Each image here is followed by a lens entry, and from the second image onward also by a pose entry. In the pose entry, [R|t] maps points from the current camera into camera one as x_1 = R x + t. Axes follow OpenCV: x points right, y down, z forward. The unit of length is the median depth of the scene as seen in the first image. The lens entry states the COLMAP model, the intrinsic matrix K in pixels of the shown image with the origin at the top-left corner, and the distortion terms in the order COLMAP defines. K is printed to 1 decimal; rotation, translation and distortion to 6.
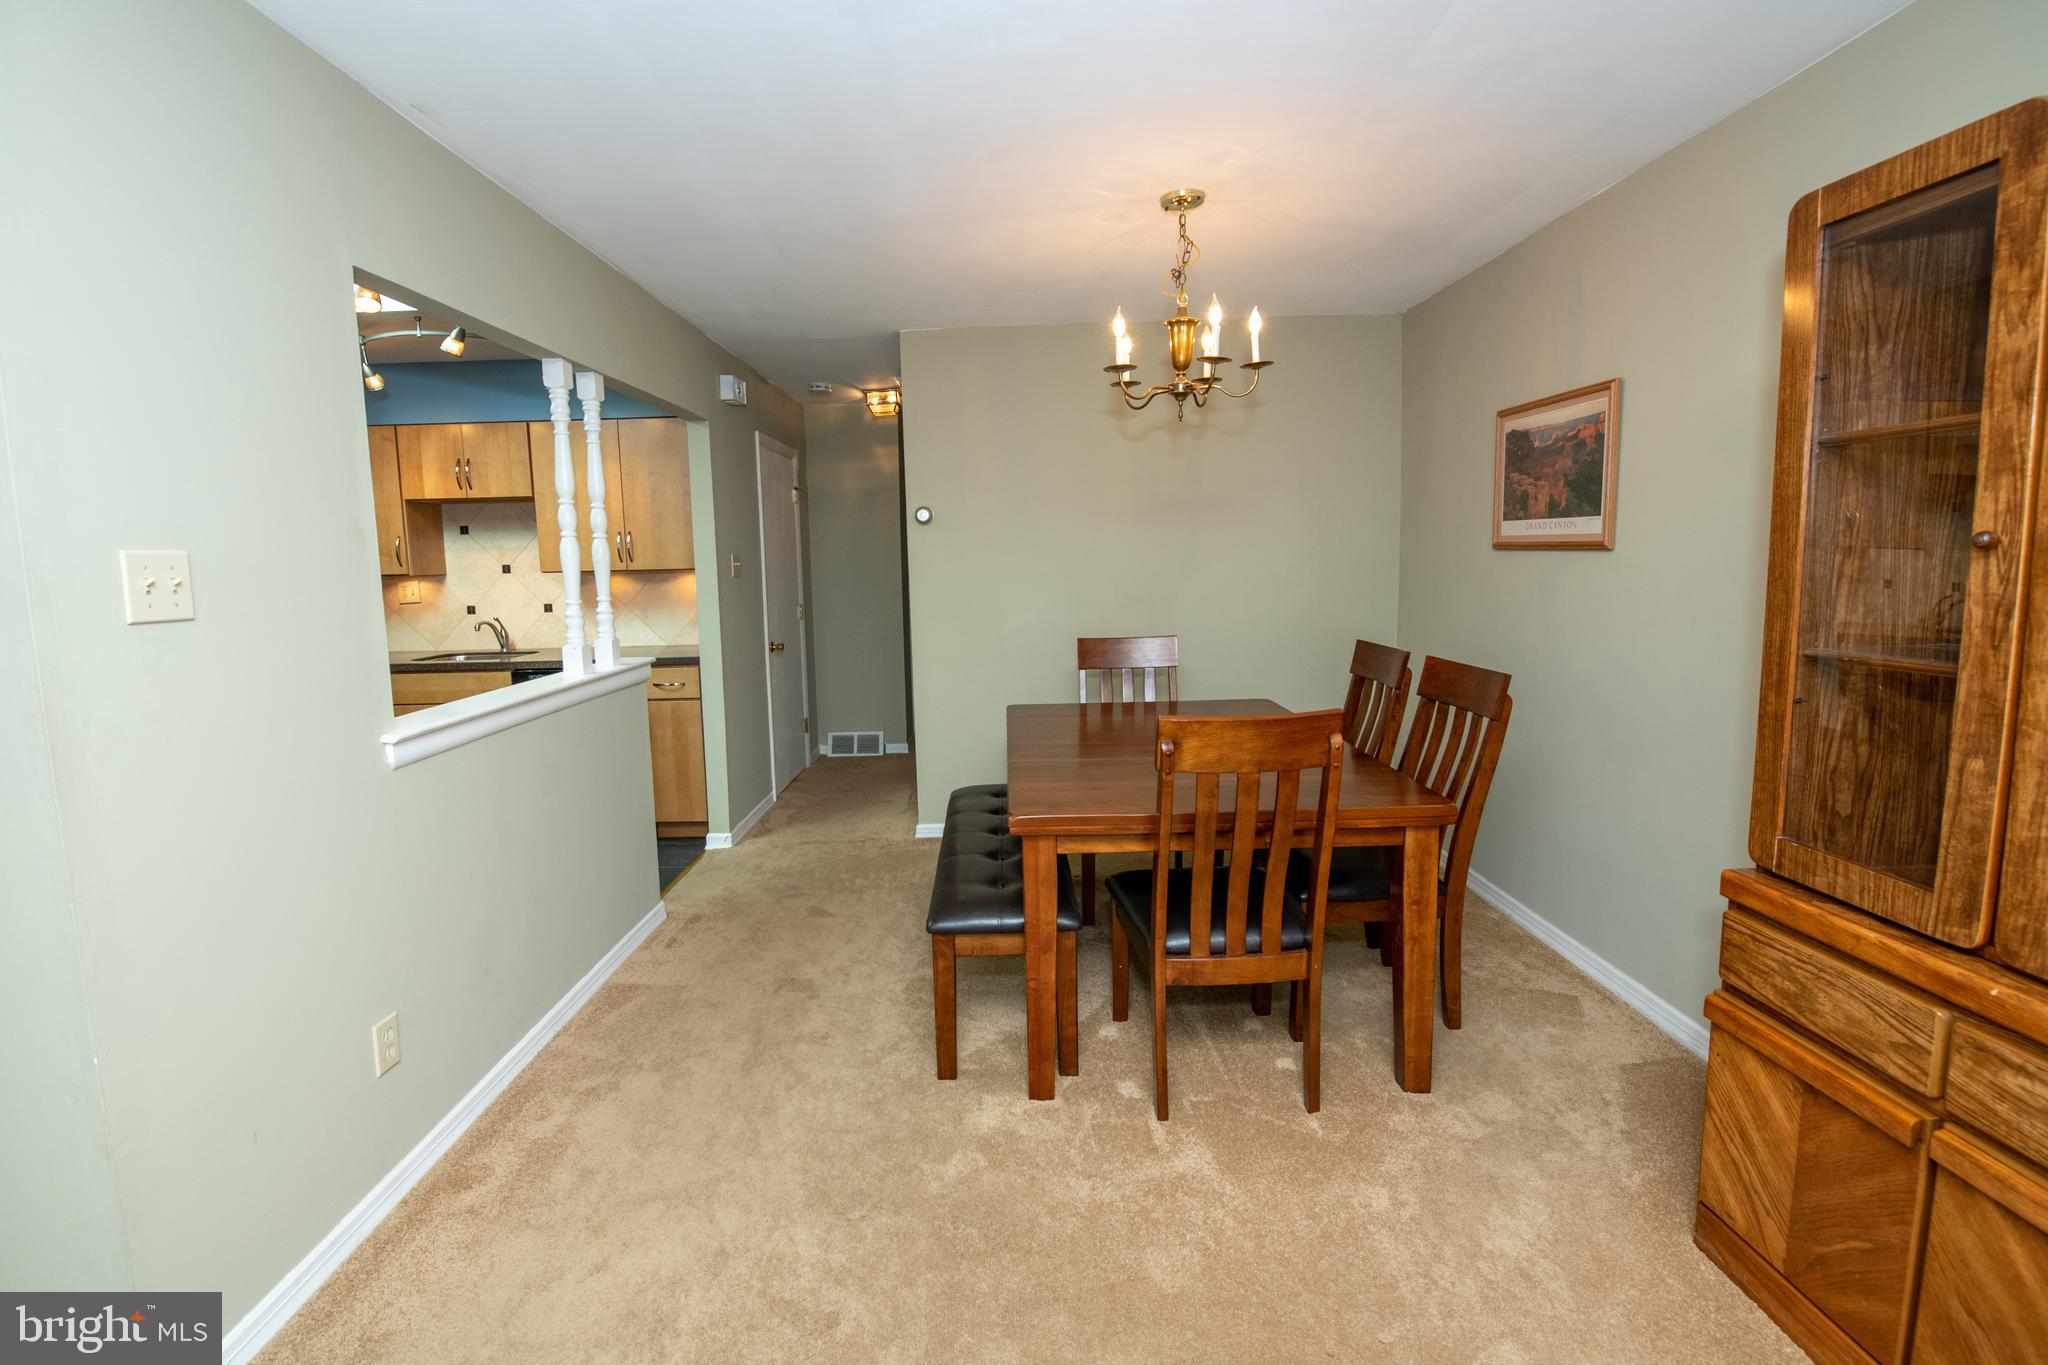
lens RADIAL K [[933.3, 0, 1003.9], [0, 933.3, 668.0], [0, 0, 1]] dist [-0.014397, -0.000232]
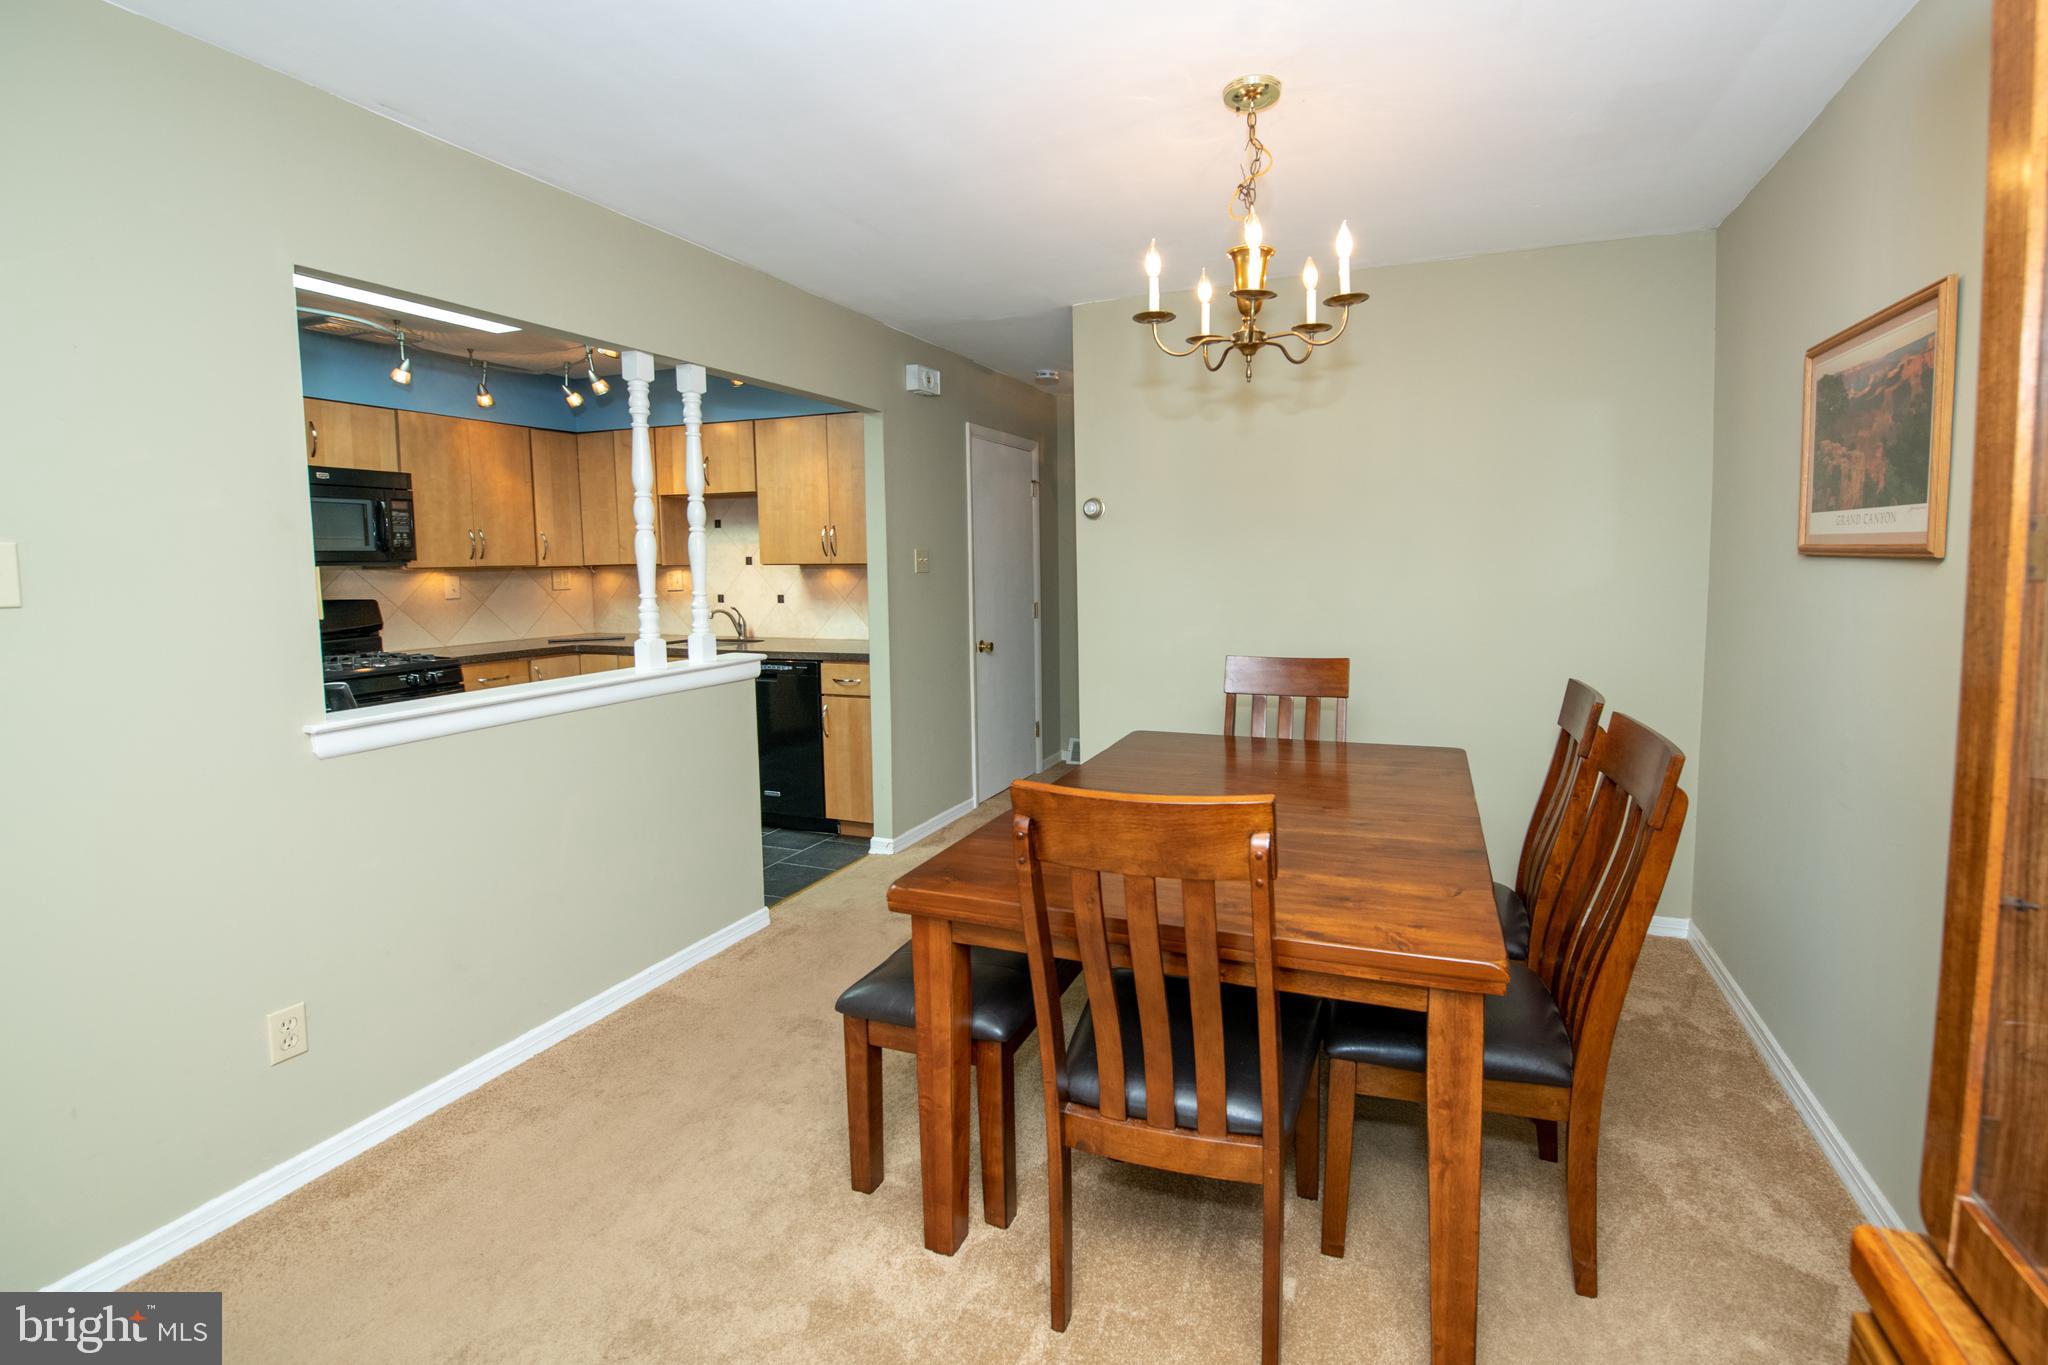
lens RADIAL K [[933.3, 0, 1094.7], [0, 933.3, 639.1], [0, 0, 1]] dist [-0.014397, -0.000232]
pose [[0.939527, 0.044051, -0.339630, 0.297571], [-0.053015, 0.998446, -0.017155, -0.031153], [0.338346, 0.034123, 0.940403, 0.218131]]
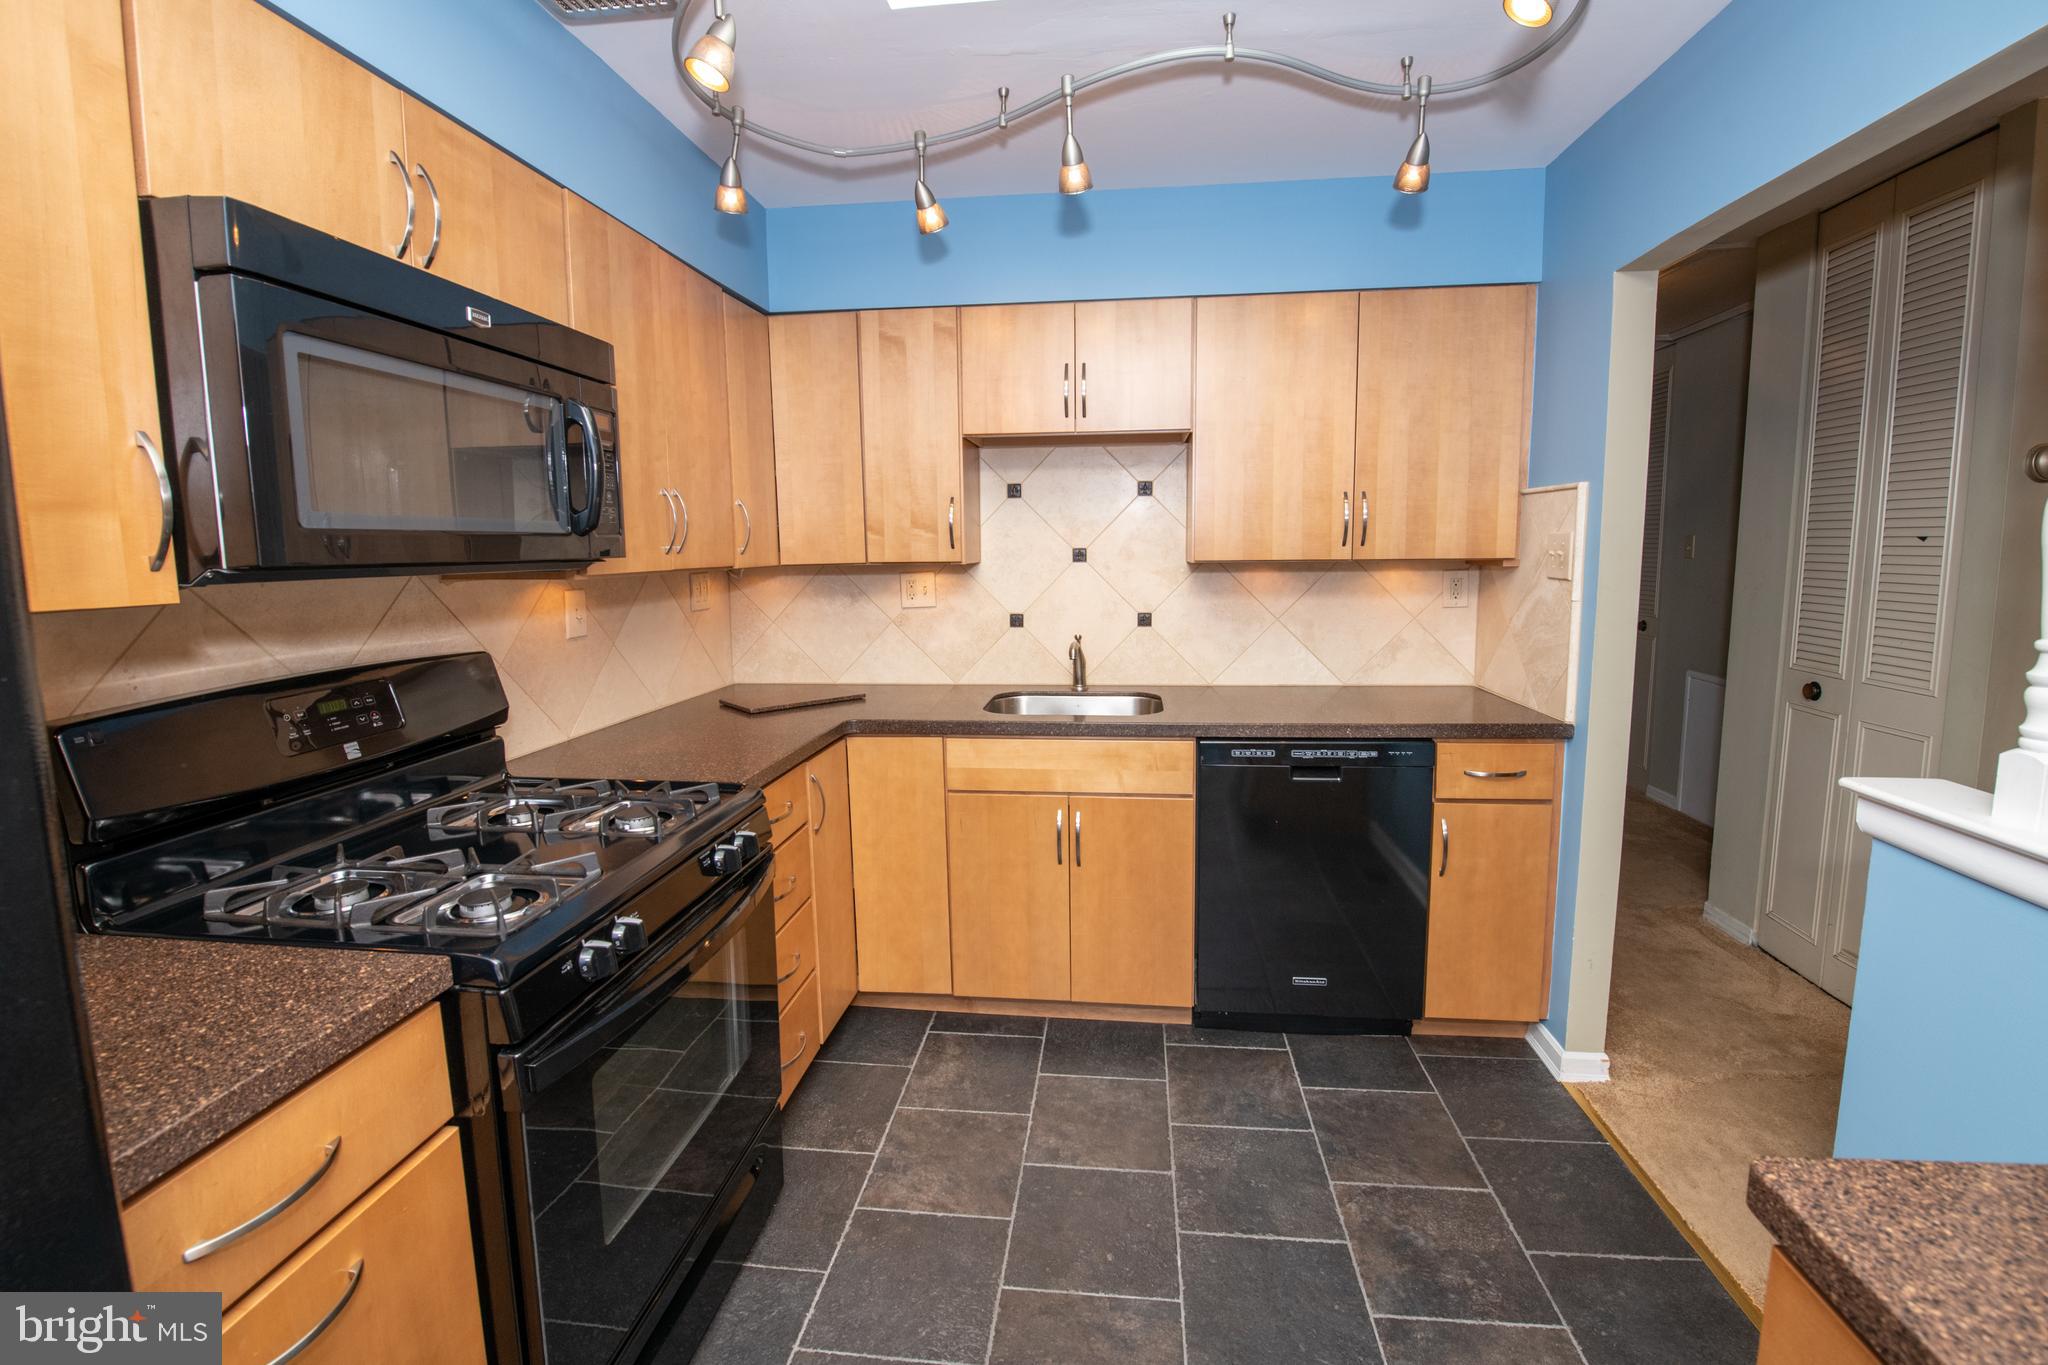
lens RADIAL K [[896.9, 0, 1051.3], [0, 896.9, 661.8], [0, 0, 1]] dist [-0.001472, -0.000053]
pose [[0.995963, 0.021894, -0.087054, -0.763326], [-0.021049, 0.999722, 0.010614, -0.063459], [0.087262, -0.008739, 0.996147, 0.617707]]
